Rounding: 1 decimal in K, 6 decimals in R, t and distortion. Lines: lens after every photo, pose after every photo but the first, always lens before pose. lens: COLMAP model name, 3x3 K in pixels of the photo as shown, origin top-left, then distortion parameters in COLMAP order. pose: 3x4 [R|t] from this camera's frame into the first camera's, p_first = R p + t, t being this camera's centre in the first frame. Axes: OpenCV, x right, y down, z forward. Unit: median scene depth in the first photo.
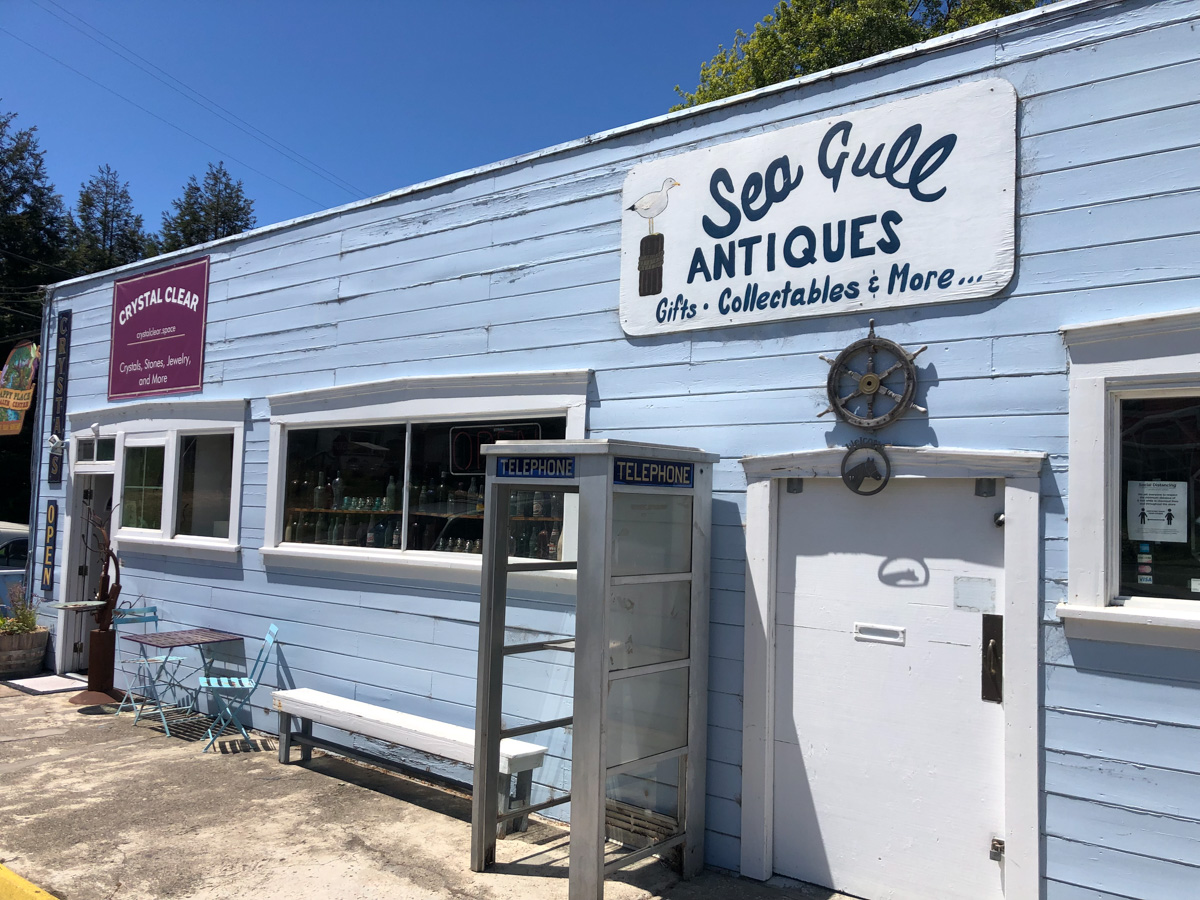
lens RADIAL K [[992.5, 0, 594.9], [0, 992.5, 450.1], [0, 0, 1]] dist [0.036277, -0.013323]
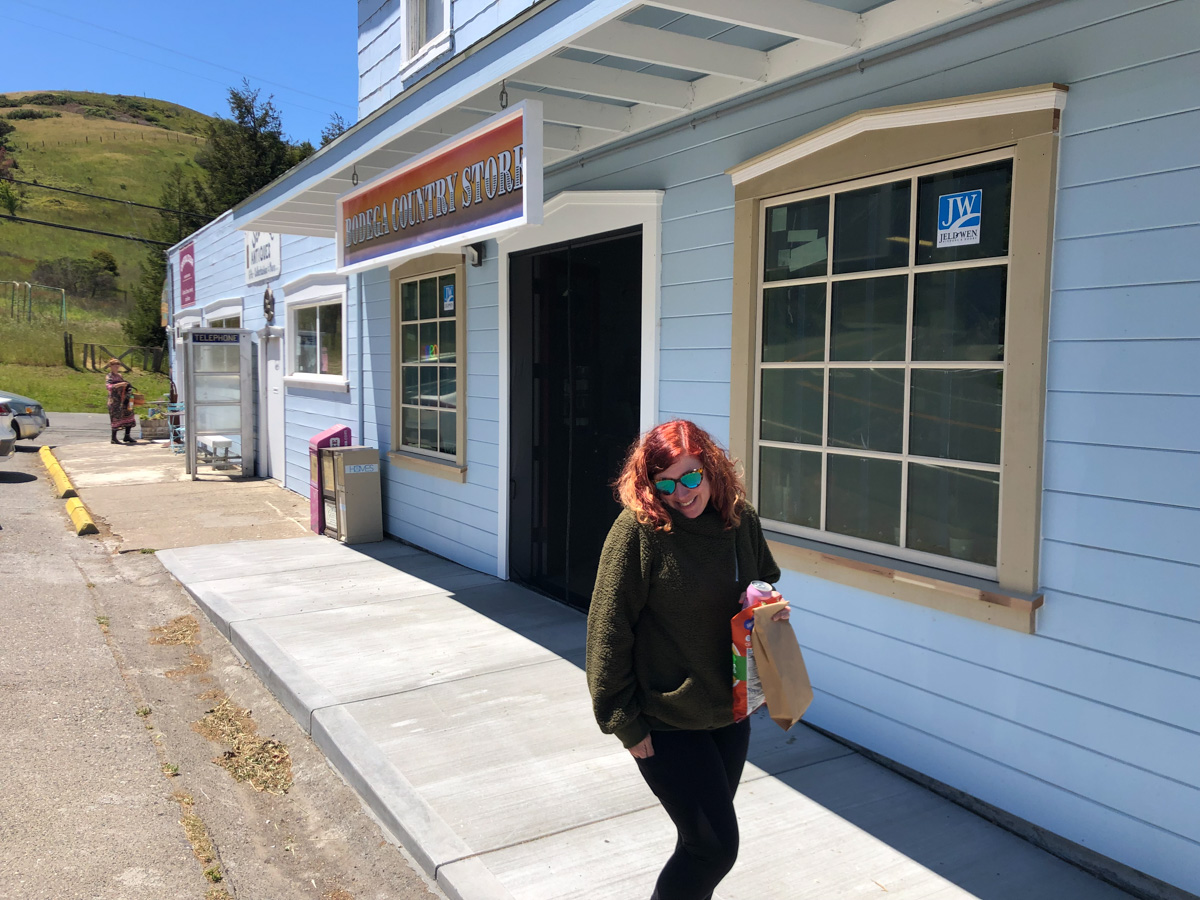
lens RADIAL K [[992.5, 0, 602.9], [0, 992.5, 442.7], [0, 0, 1]] dist [0.036277, -0.013323]
pose [[0.935736, -0.014292, -0.352412, 2.002825], [0.066622, 0.988354, 0.136814, 0.001889], [0.346353, -0.151500, 0.925790, -1.264038]]
